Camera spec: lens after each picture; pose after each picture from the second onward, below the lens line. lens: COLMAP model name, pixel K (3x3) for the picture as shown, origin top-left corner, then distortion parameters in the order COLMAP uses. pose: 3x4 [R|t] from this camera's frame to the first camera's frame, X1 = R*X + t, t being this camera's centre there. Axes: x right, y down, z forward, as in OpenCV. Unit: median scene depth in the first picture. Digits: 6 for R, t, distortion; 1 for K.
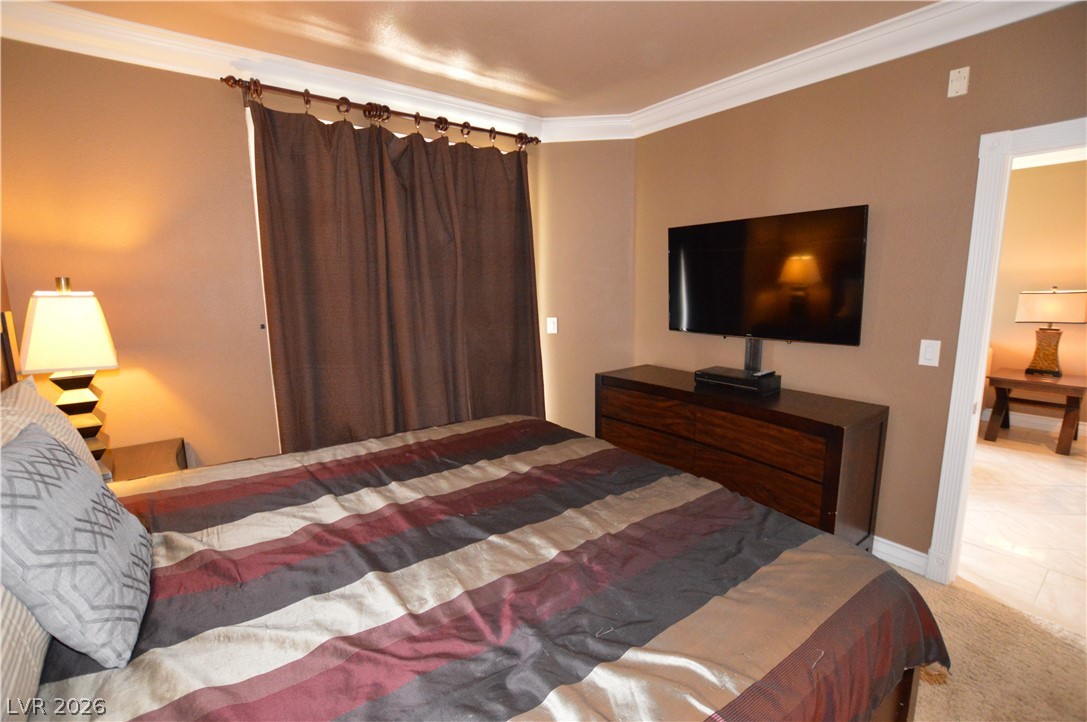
lens RADIAL K [[508.5, 0, 541.0], [0, 508.5, 356.9], [0, 0, 1]] dist [-0.011883, -0.000003]
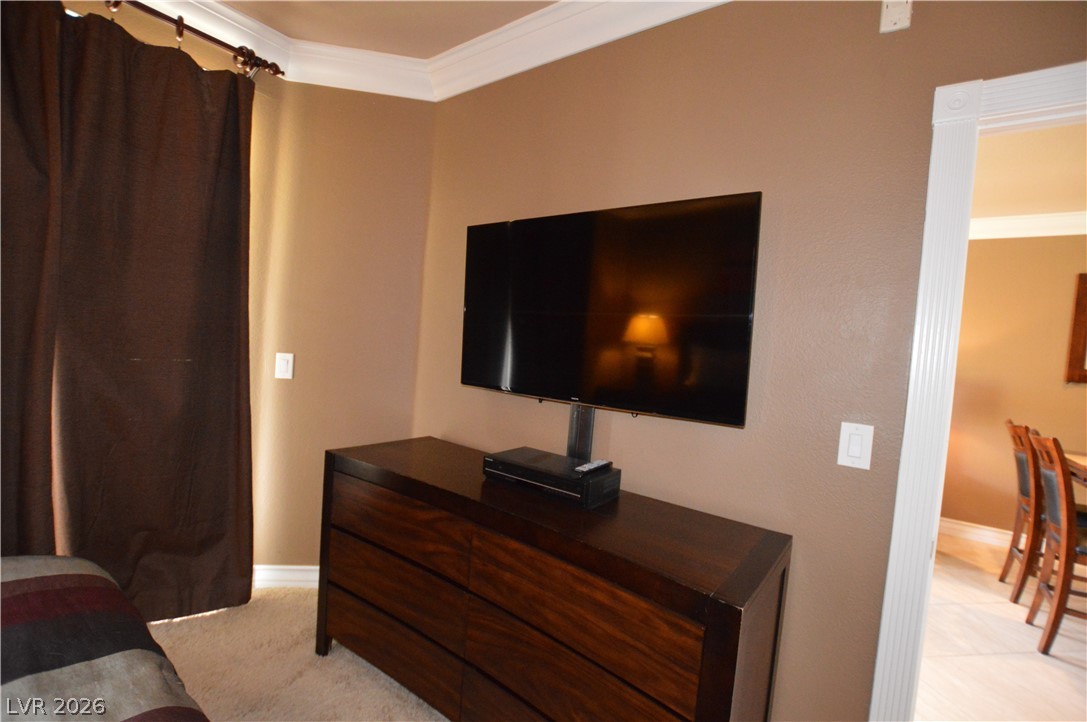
lens RADIAL K [[483.9, 0, 546.5], [0, 483.9, 360.1], [0, 0, 1]] dist [-0.025085, 0.000957]
pose [[0.958812, 0.081790, 0.272009, 0.216213], [-0.049427, 0.991078, -0.123778, -0.015913], [-0.279706, 0.105235, 0.954301, 0.451189]]
